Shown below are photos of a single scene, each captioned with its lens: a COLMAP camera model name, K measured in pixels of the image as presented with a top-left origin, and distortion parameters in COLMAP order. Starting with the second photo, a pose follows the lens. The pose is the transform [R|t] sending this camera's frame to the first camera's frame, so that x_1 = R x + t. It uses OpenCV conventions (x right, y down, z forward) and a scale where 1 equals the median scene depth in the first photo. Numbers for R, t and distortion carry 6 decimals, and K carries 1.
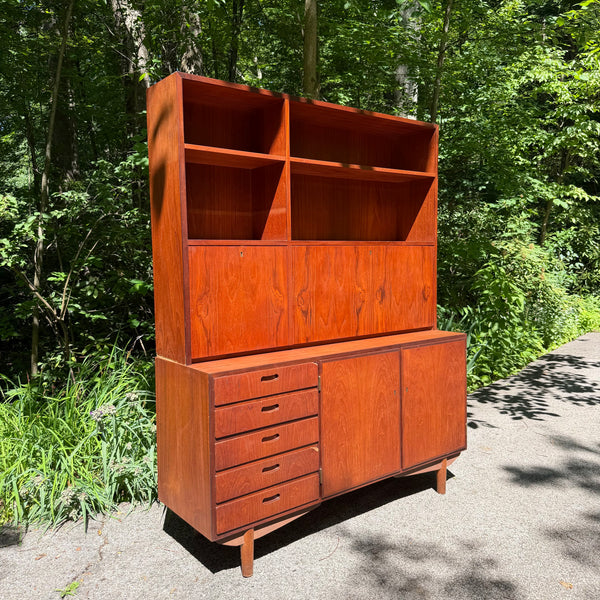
lens RADIAL K [[560.5, 0, 300.0], [0, 560.5, 300.0], [0, 0, 1]] dist [0.148320, -0.300145]
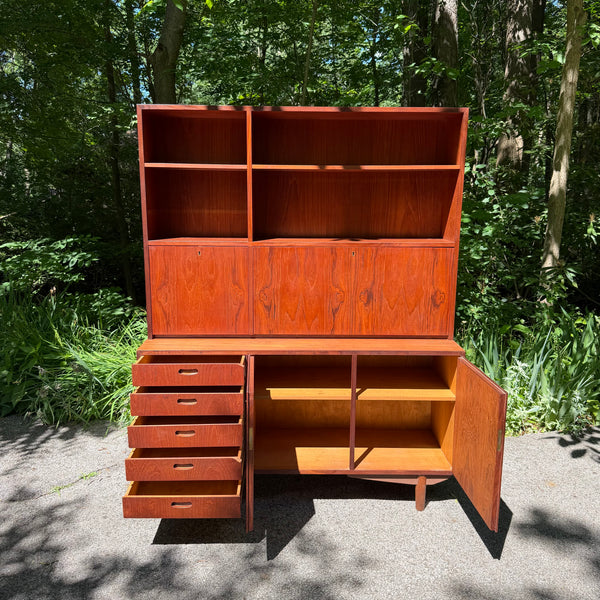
lens RADIAL K [[560.5, 0, 300.0], [0, 560.5, 300.0], [0, 0, 1]] dist [0.148320, -0.300145]
pose [[0.797609, 0.135896, -0.587667, 0.701206], [-0.065825, 0.988081, 0.139150, -0.148349], [0.599572, -0.072304, 0.797048, 0.165894]]
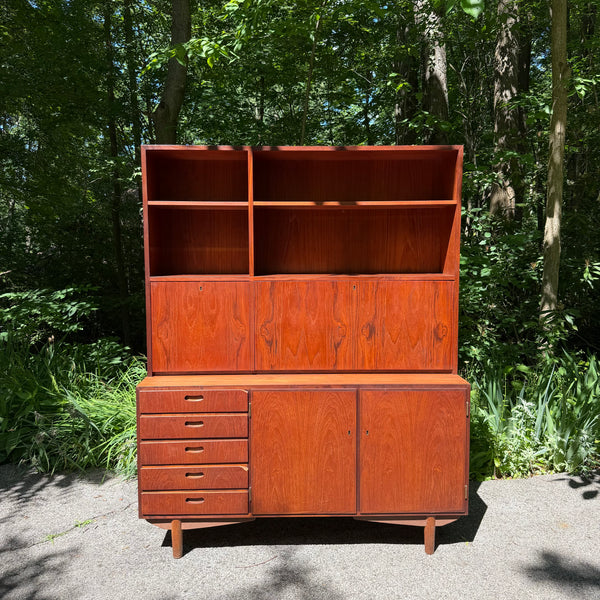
lens RADIAL K [[560.5, 0, 300.0], [0, 560.5, 300.0], [0, 0, 1]] dist [0.148320, -0.300145]
pose [[0.801194, 0.068345, -0.594489, 0.697259], [-0.054858, 0.997662, 0.040763, -0.107129], [0.595885, -0.000047, 0.803070, 0.163021]]
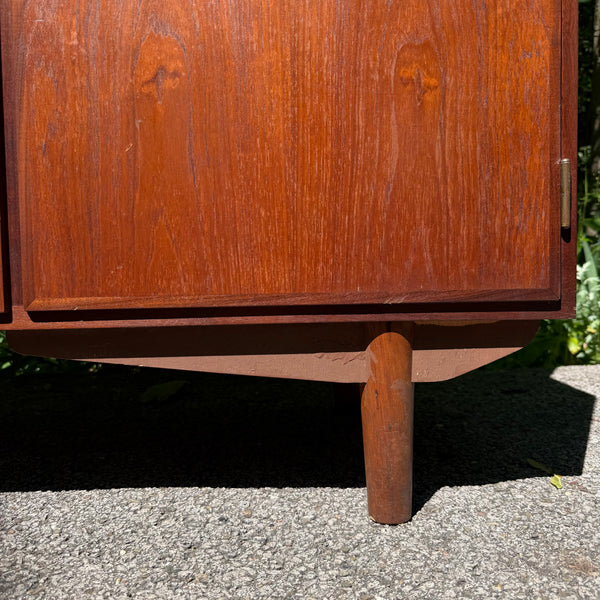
lens RADIAL K [[560.5, 0, 300.0], [0, 560.5, 300.0], [0, 0, 1]] dist [0.148320, -0.300145]
pose [[0.808071, 0.011269, -0.588977, 0.392299], [-0.042248, 0.998351, -0.038862, 0.316614], [0.587568, 0.056286, 0.807215, 0.955184]]
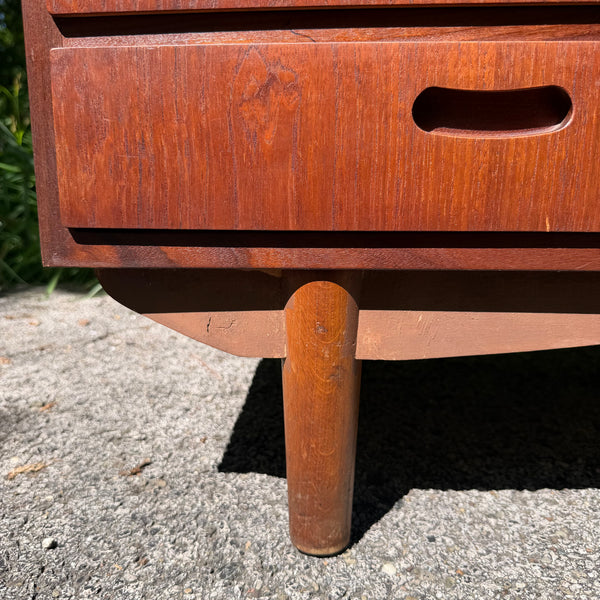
lens RADIAL K [[560.5, 0, 300.0], [0, 560.5, 300.0], [0, 0, 1]] dist [0.148320, -0.300145]
pose [[0.751081, 0.146823, -0.643677, 0.008740], [-0.060761, 0.986193, 0.154052, 0.331259], [0.657408, -0.076595, 0.749632, 0.758180]]
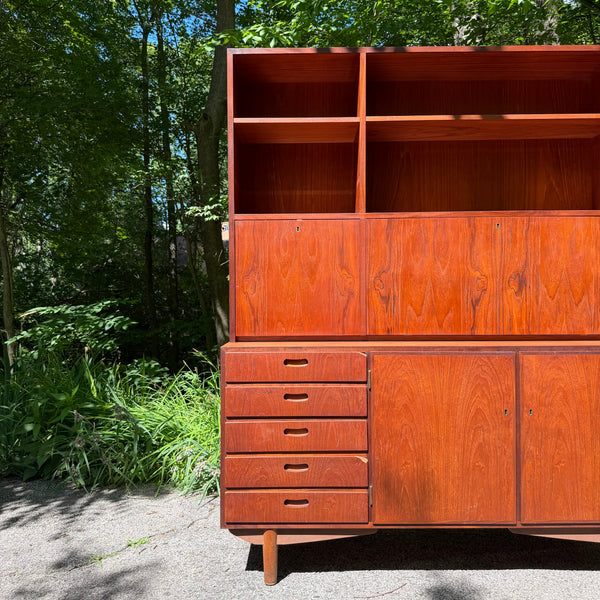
lens RADIAL K [[560.5, 0, 300.0], [0, 560.5, 300.0], [0, 0, 1]] dist [0.148320, -0.300145]
pose [[0.780842, 0.009579, -0.624656, 0.434246], [-0.052452, 0.997357, -0.050273, 0.073750], [0.622523, 0.072020, 0.779280, 0.266758]]
